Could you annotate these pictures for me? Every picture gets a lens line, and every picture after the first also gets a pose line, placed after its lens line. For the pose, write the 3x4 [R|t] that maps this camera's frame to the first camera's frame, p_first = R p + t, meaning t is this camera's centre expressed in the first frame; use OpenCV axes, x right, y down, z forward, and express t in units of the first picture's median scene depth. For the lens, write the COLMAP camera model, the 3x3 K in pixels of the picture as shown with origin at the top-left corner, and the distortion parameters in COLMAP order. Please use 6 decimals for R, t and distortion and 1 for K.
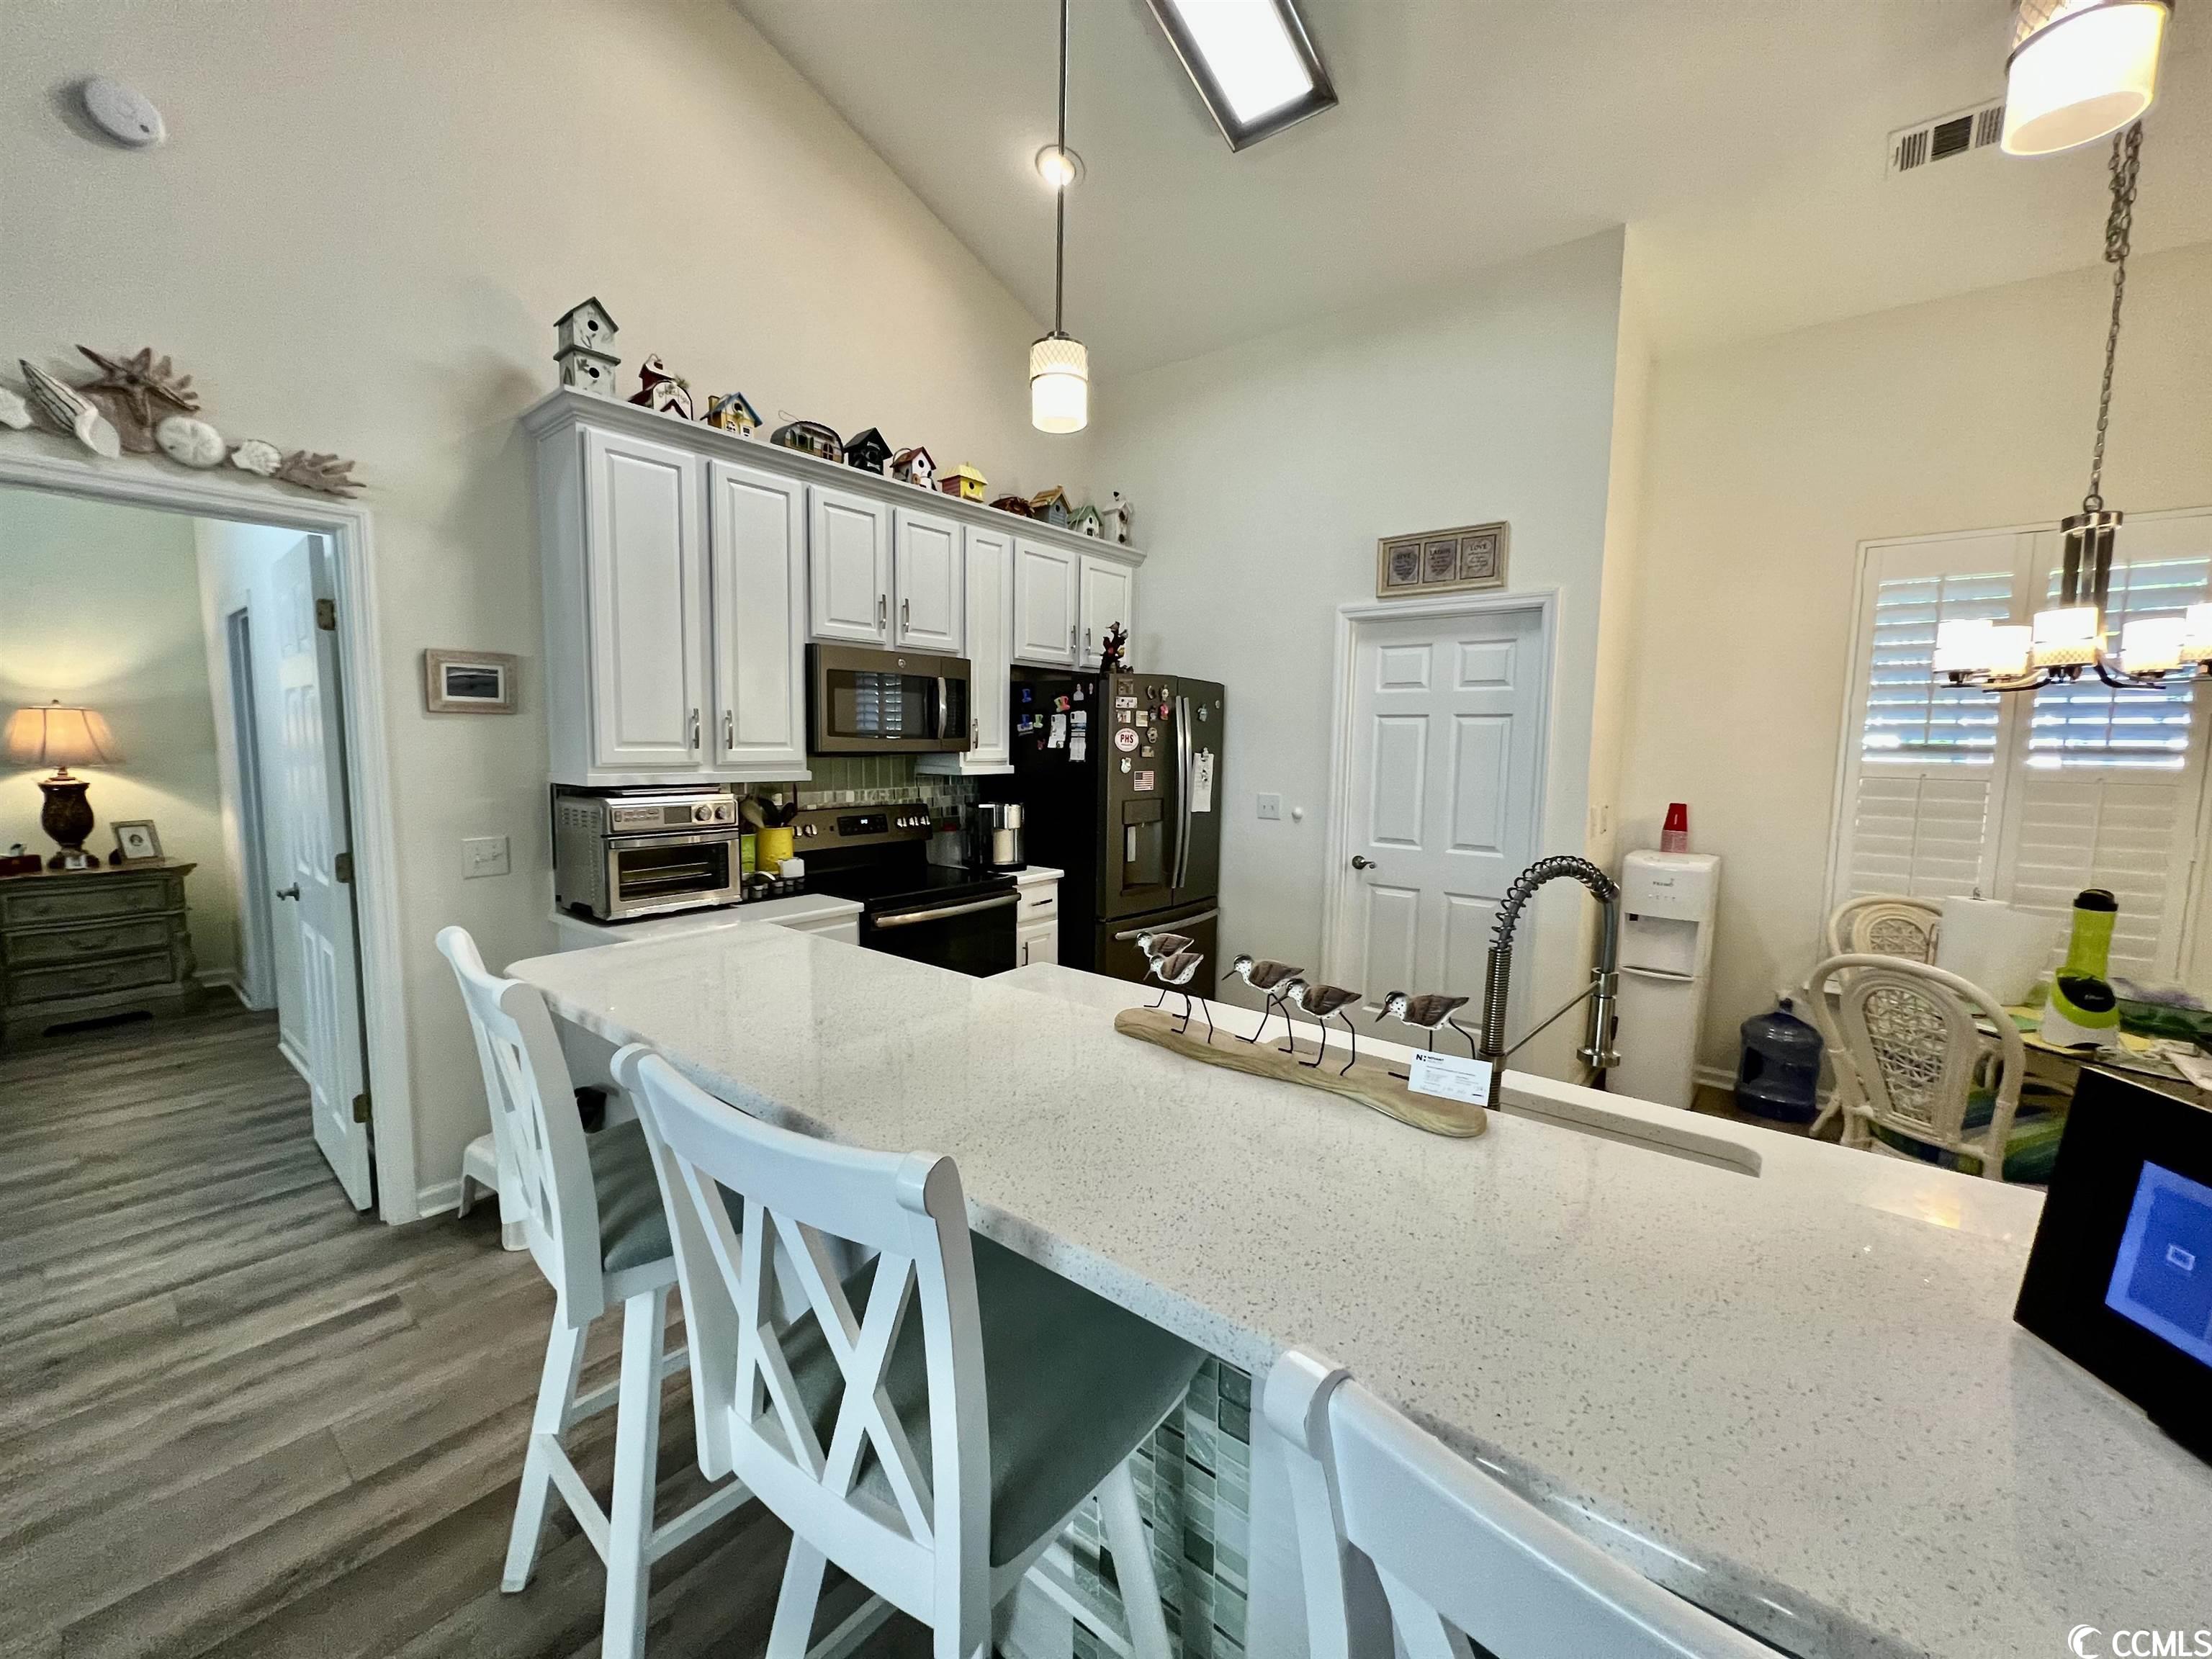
lens RADIAL K [[893.5, 0, 1085.4], [0, 893.5, 828.4], [0, 0, 1]] dist [0.000909, -0.000251]
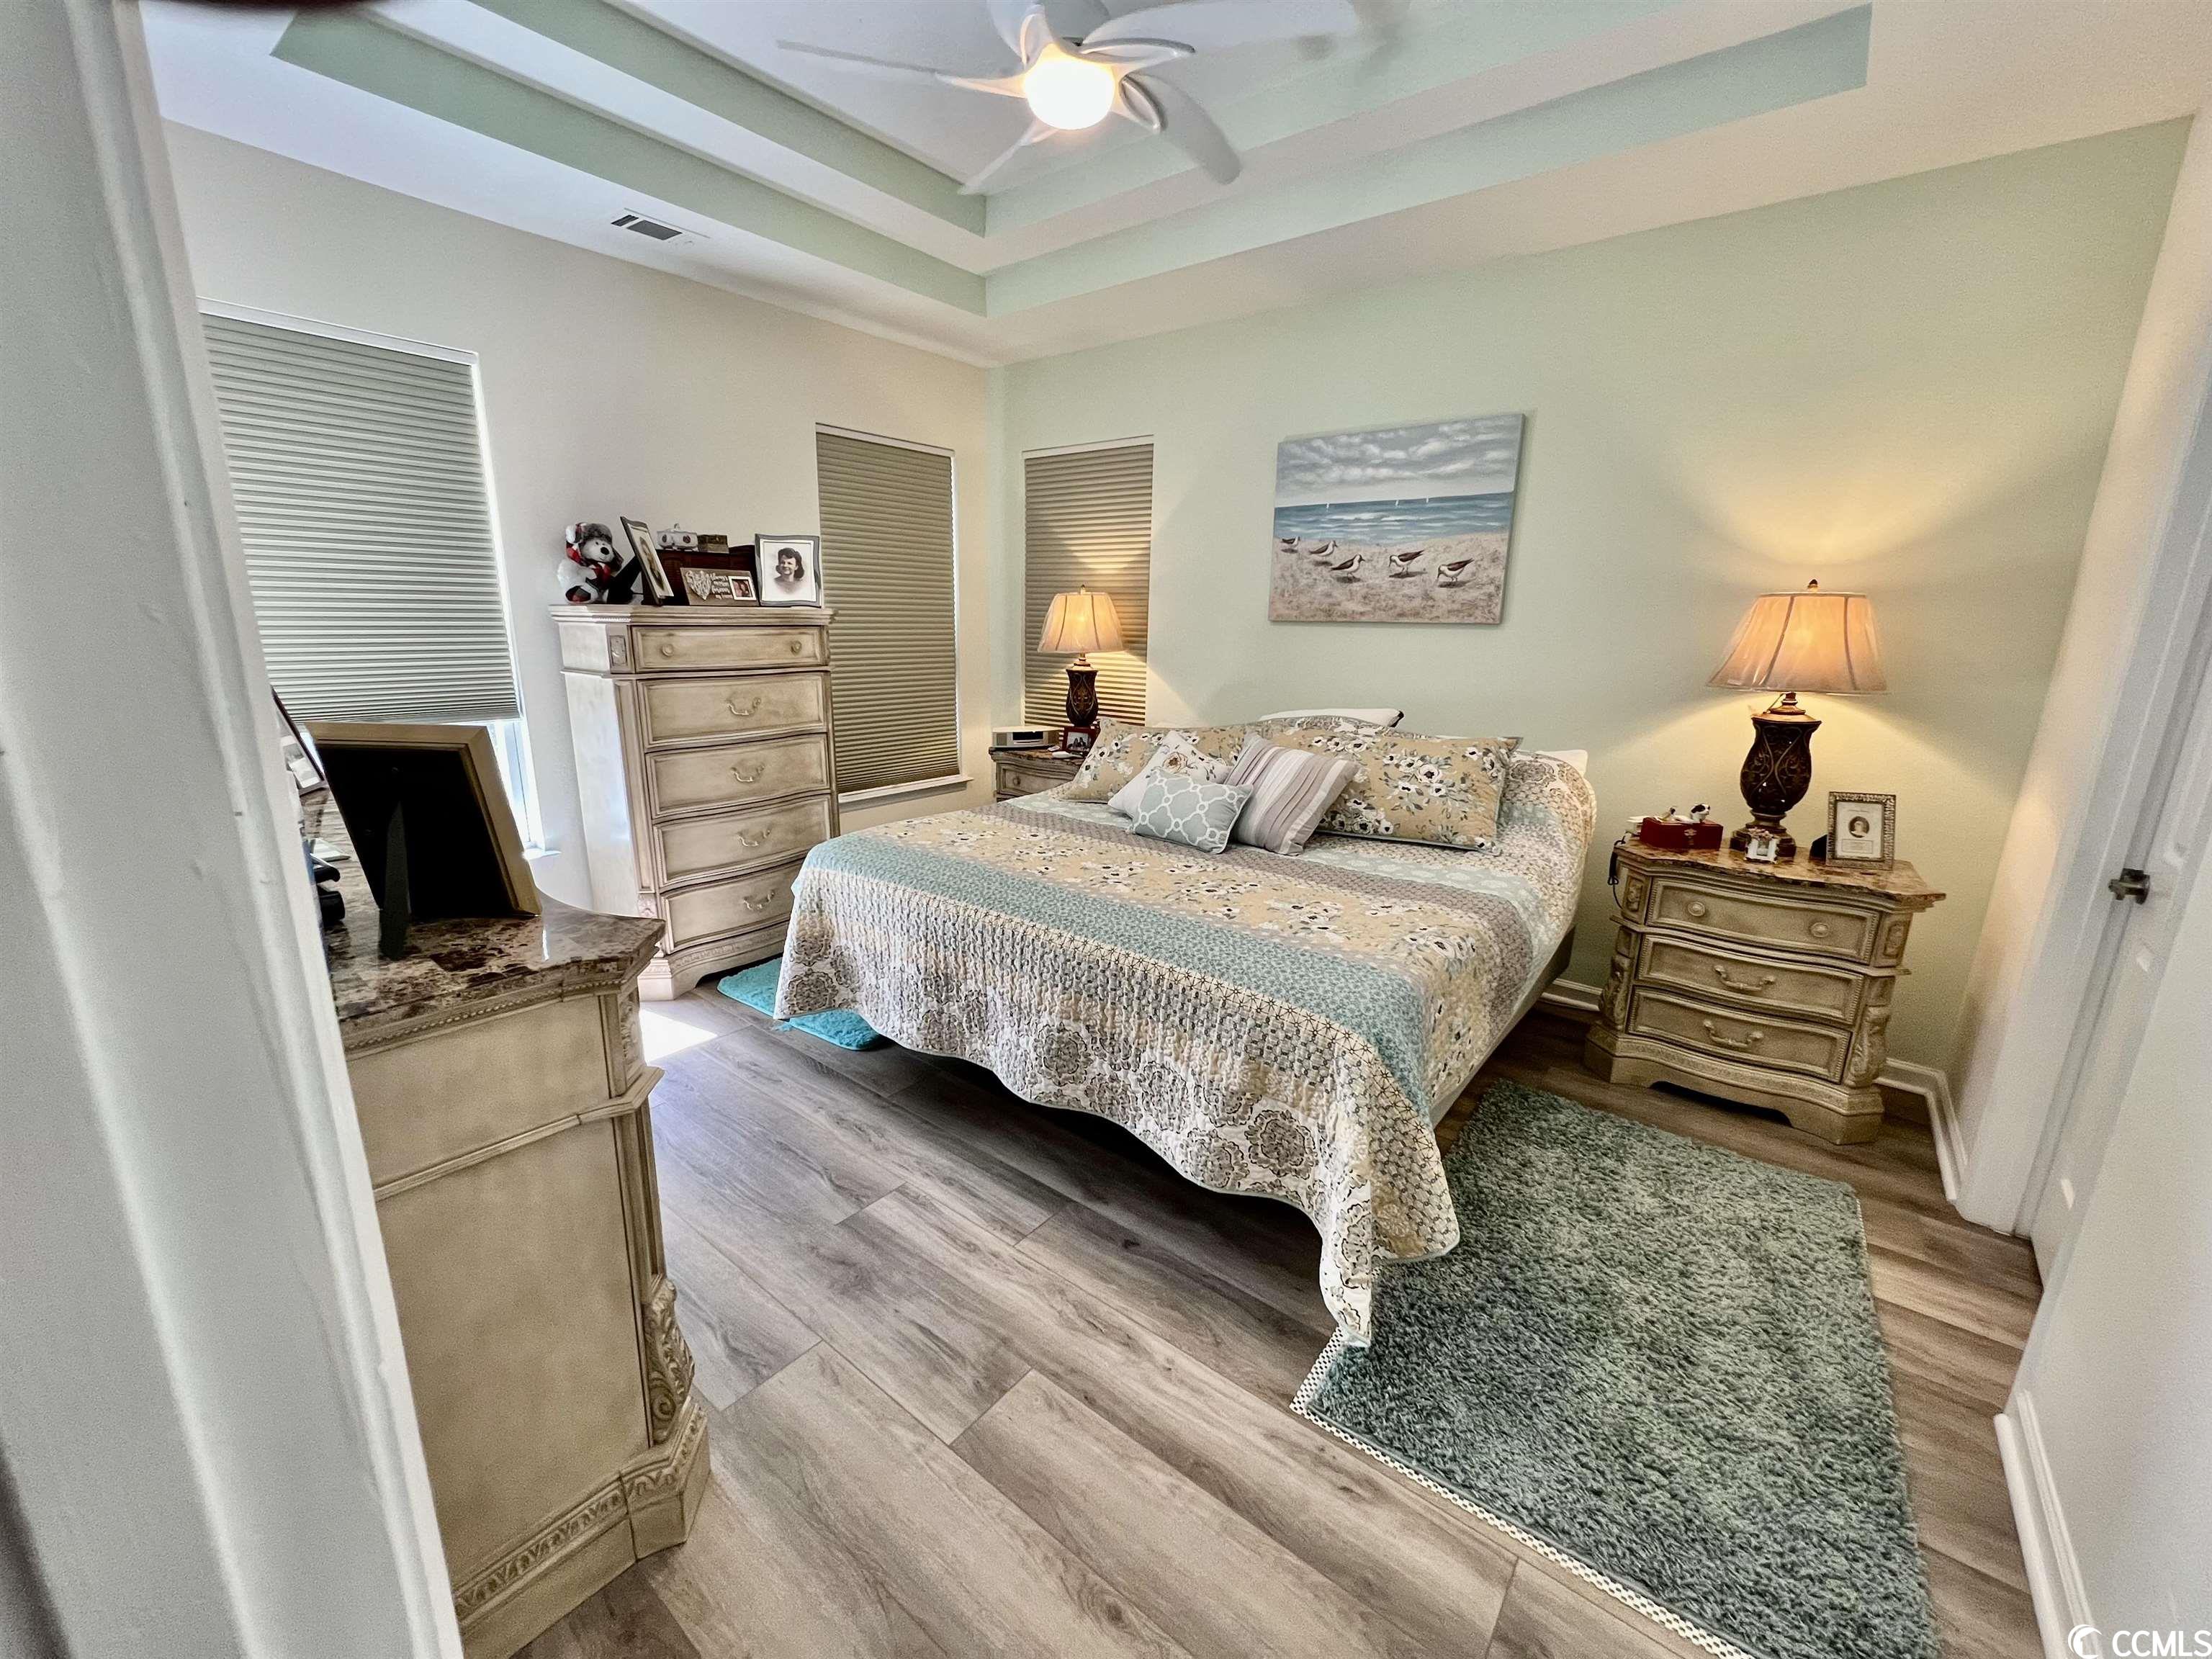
lens RADIAL K [[881.9, 0, 1098.0], [0, 881.9, 823.9], [0, 0, 1]] dist [-0.007182, 0.001096]
pose [[0.019752, 0.225456, -0.974053, -0.532612], [-0.114823, 0.968309, 0.221798, -0.059251], [0.993190, 0.107463, 0.045013, 0.498127]]
